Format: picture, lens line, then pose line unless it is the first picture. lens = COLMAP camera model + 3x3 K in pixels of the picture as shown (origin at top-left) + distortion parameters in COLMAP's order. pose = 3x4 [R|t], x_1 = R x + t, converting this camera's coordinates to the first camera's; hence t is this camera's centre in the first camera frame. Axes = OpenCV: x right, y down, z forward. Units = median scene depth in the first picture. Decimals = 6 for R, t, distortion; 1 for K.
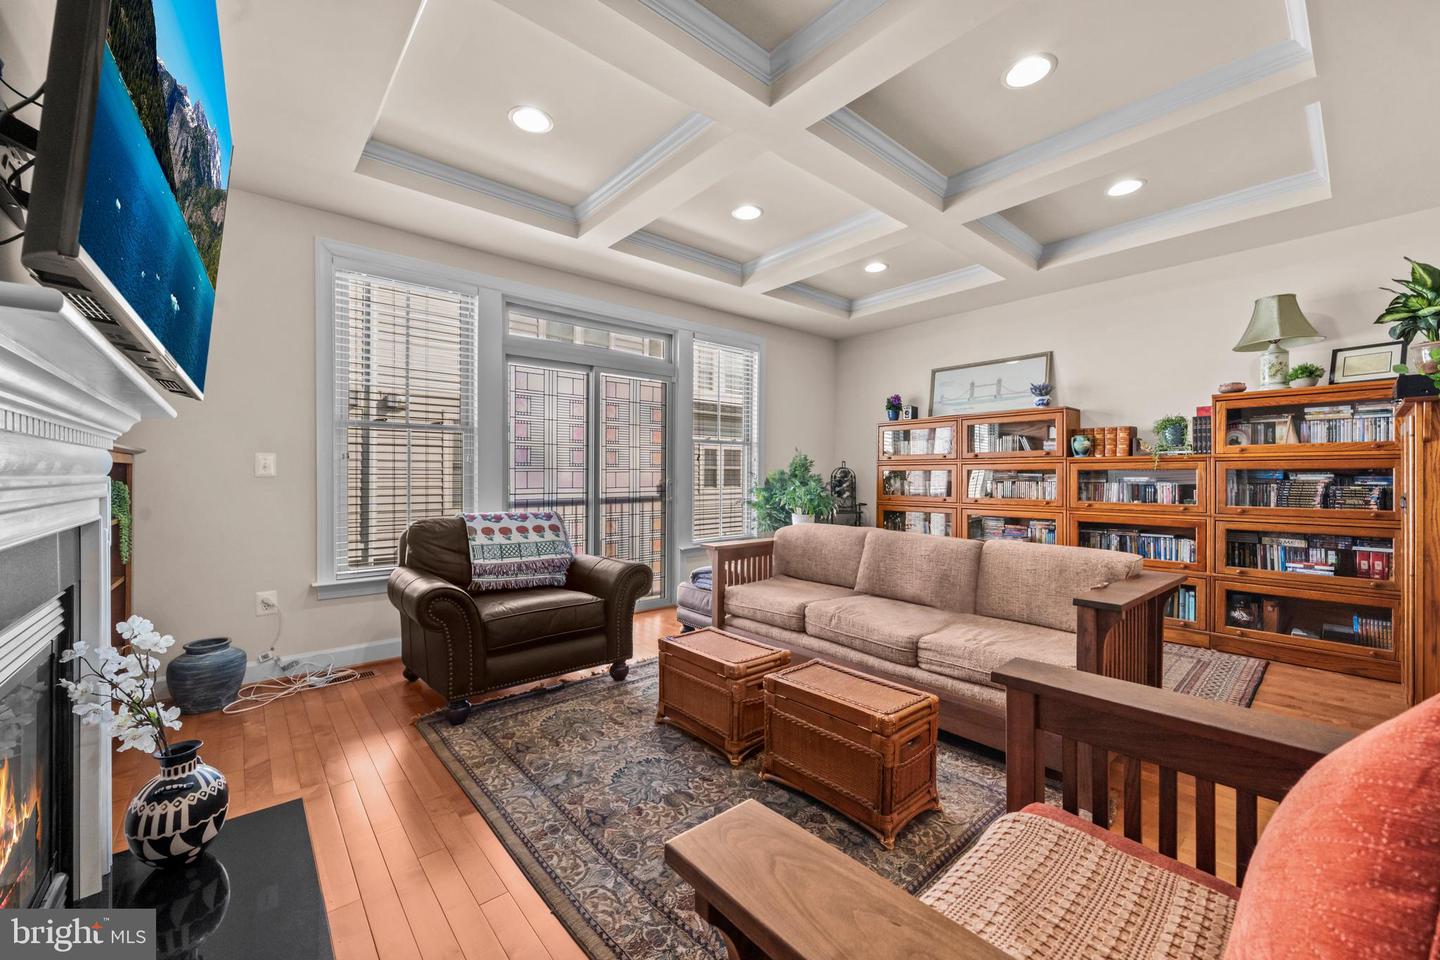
lens RADIAL K [[565.2, 0, 710.4], [0, 565.2, 474.1], [0, 0, 1]] dist [-0.007950, -0.000171]
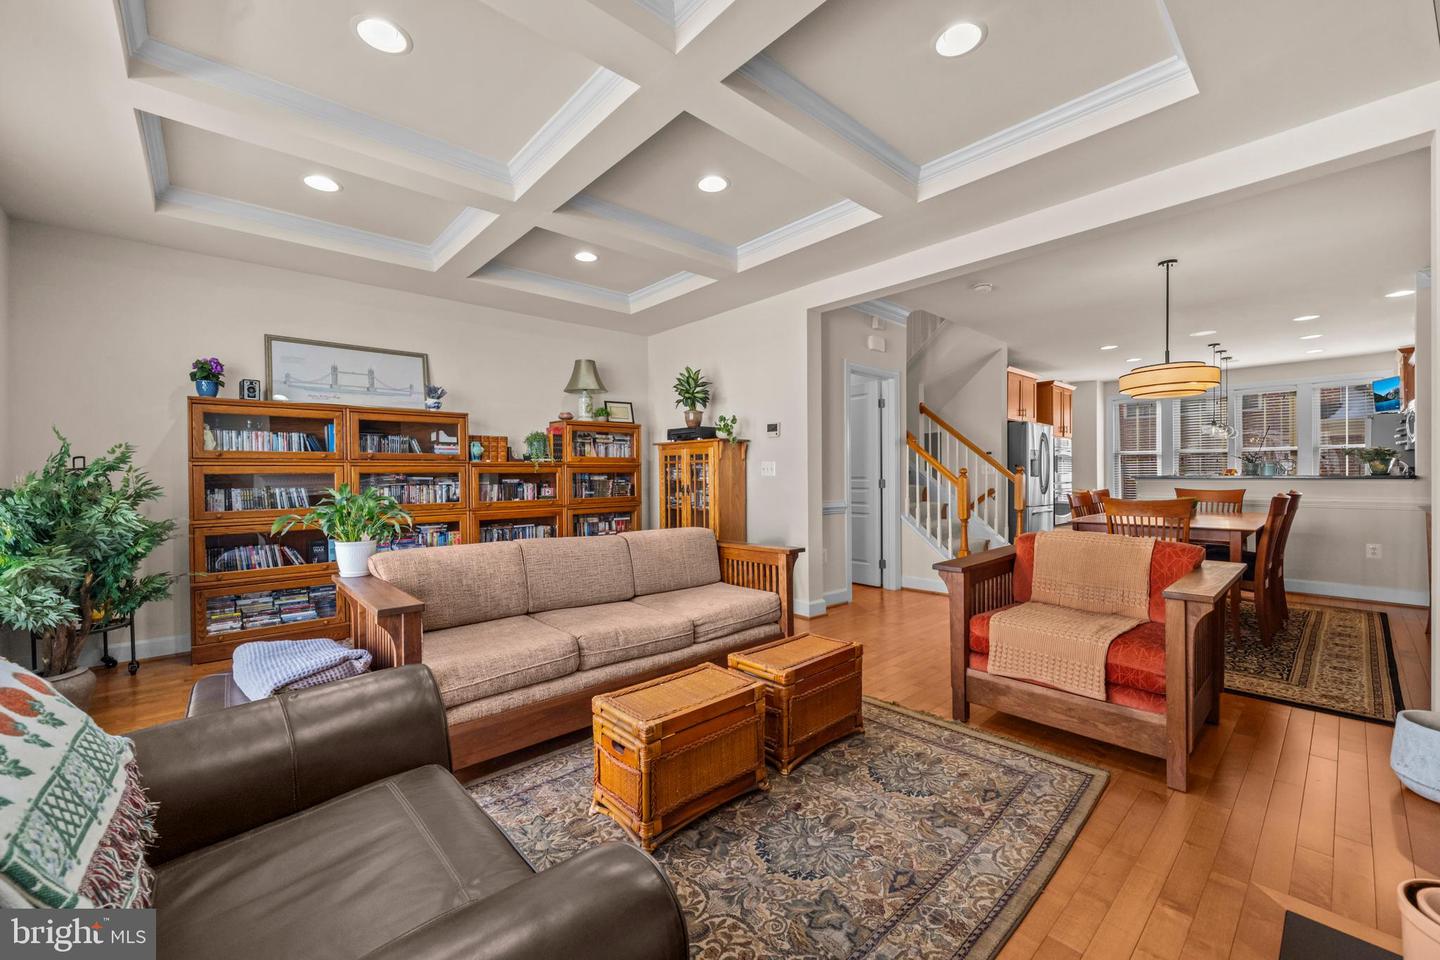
lens RADIAL K [[567.6, 0, 719.5], [0, 567.6, 475.9], [0, 0, 1]] dist [-0.002128, -0.001418]
pose [[-0.030179, -0.002798, 0.999541, -0.467810], [0.006882, 0.999972, 0.003007, -0.002196], [-0.999521, 0.006969, -0.030159, 0.578568]]
